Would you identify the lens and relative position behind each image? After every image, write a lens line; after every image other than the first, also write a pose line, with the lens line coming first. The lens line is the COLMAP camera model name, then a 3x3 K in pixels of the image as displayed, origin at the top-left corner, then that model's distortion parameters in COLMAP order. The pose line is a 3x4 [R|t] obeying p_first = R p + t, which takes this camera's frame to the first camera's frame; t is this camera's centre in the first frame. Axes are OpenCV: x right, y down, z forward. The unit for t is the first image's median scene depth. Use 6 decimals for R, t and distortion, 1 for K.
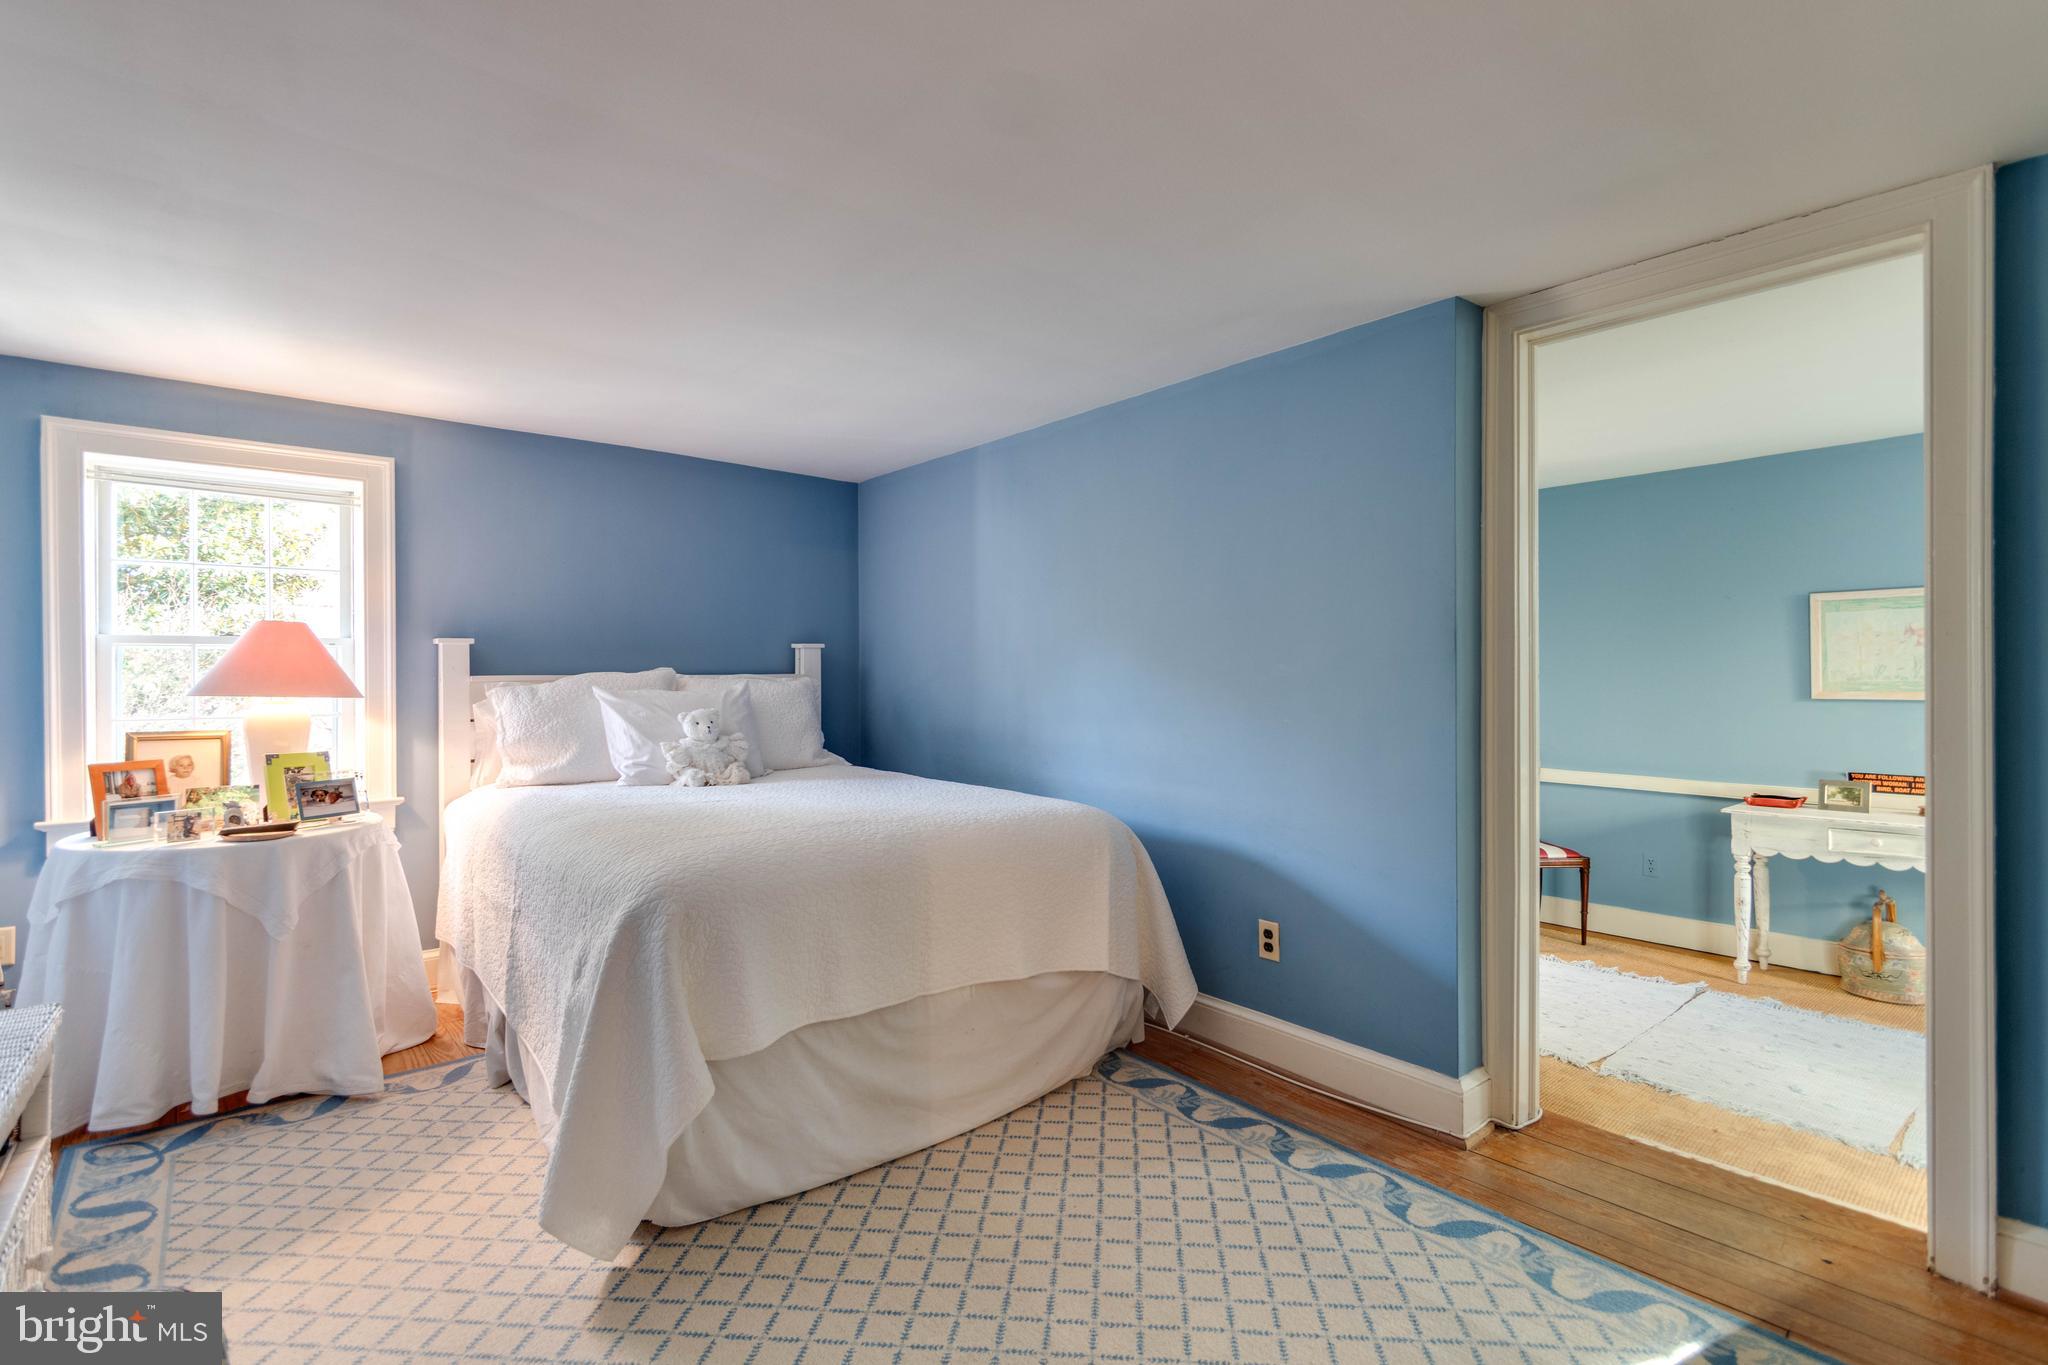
lens RADIAL K [[956.8, 0, 1023.5], [0, 956.8, 663.4], [0, 0, 1]] dist [-0.001830, -0.004708]
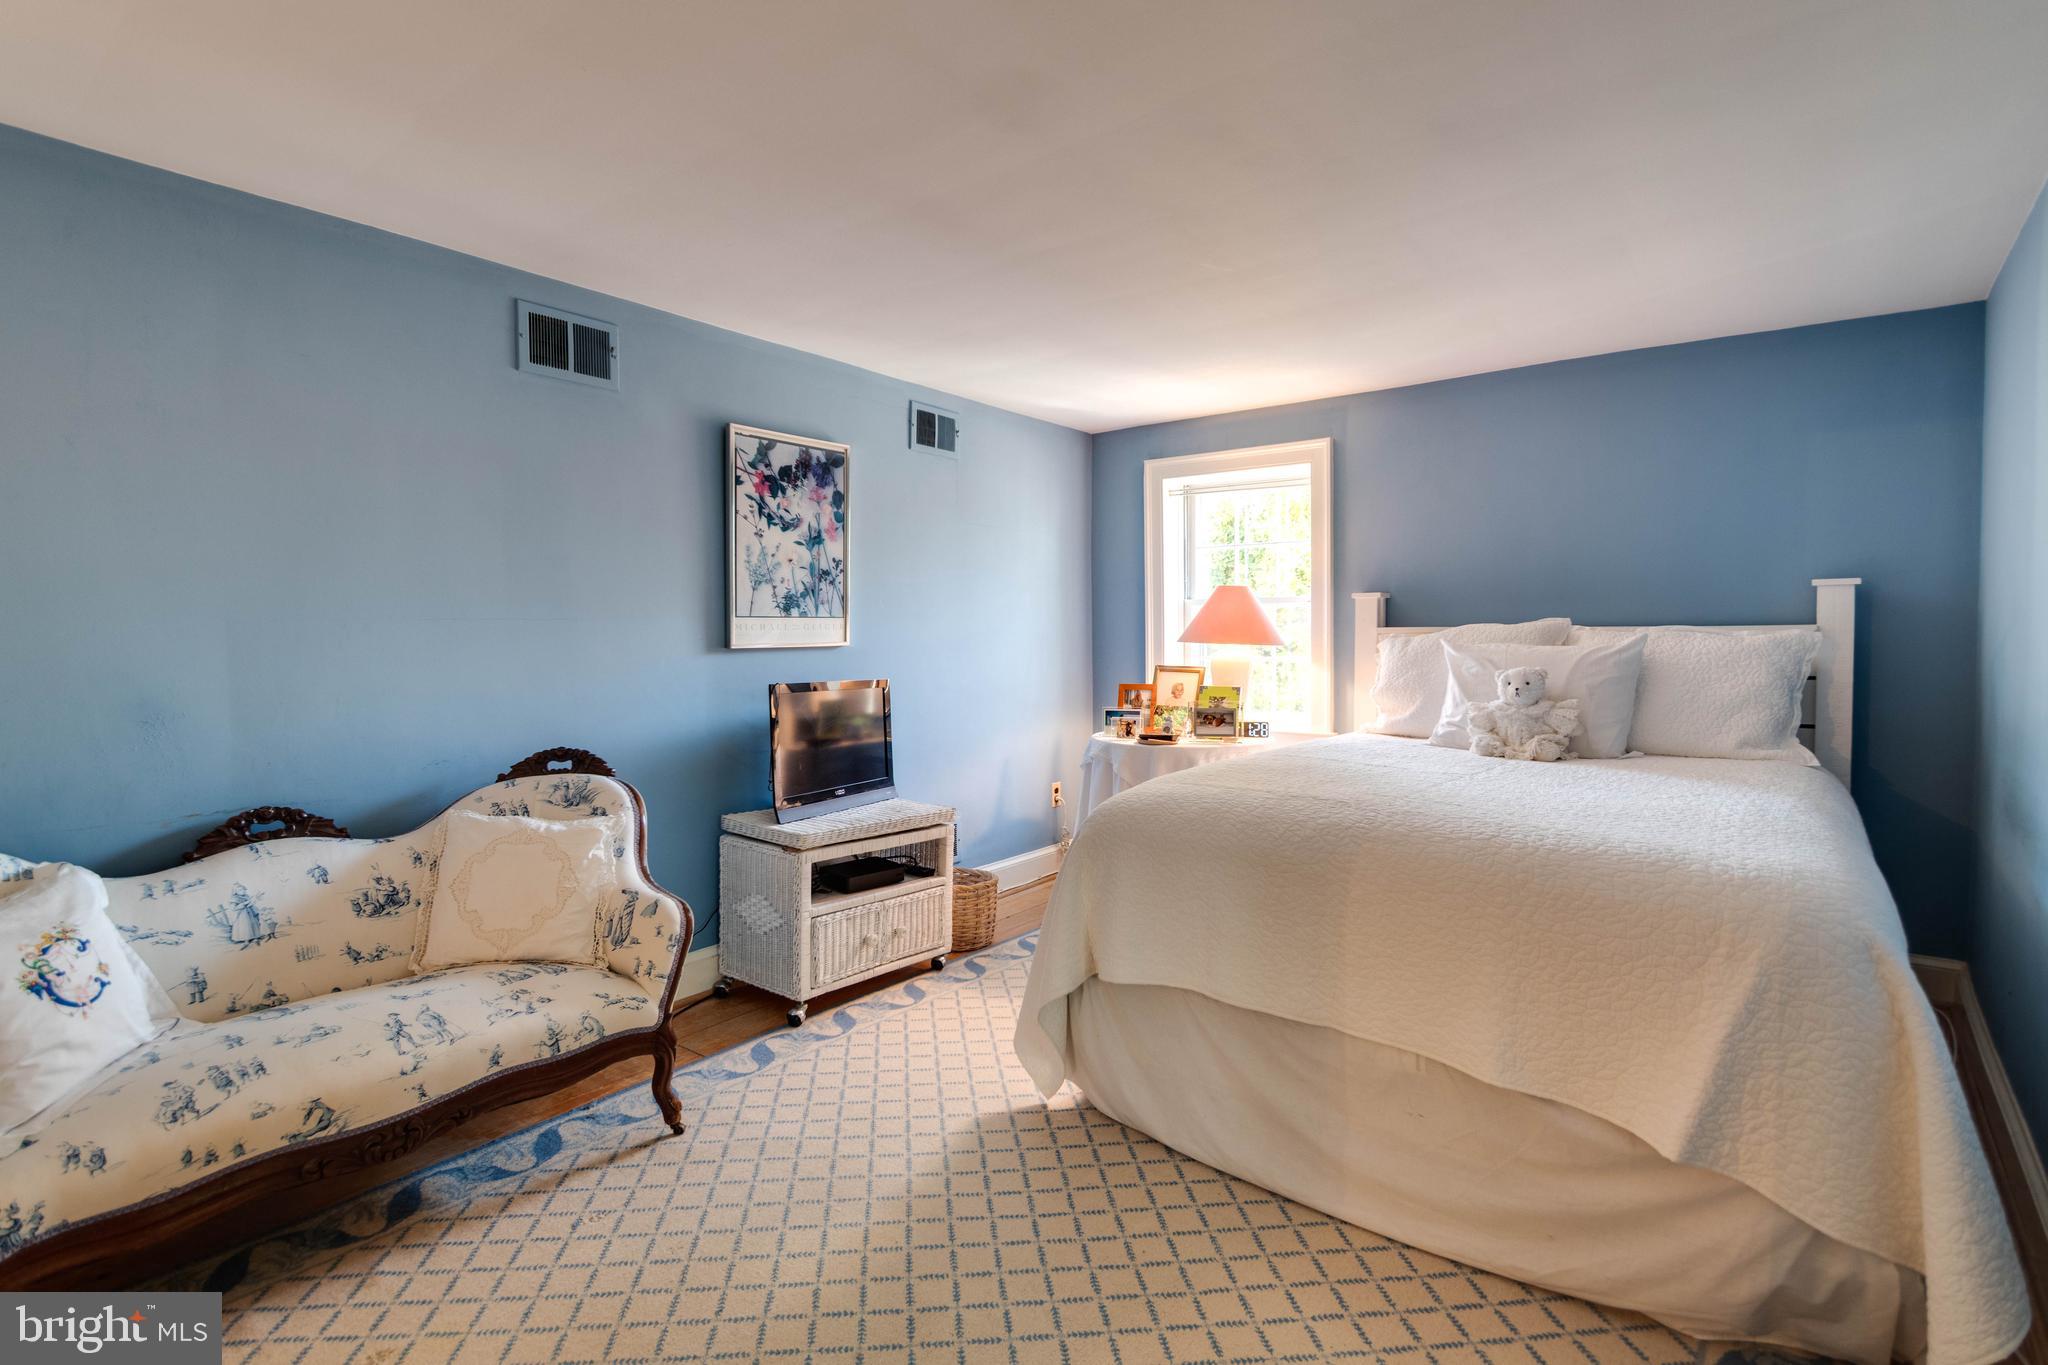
lens RADIAL K [[1006.7, 0, 1025.6], [0, 1006.7, 647.8], [0, 0, 1]] dist [0.015509, -0.013895]
pose [[0.181259, 0.024276, -0.983136, 0.480863], [0.014728, 0.999516, 0.027395, -0.000531], [0.983325, -0.019445, 0.180814, 0.425077]]
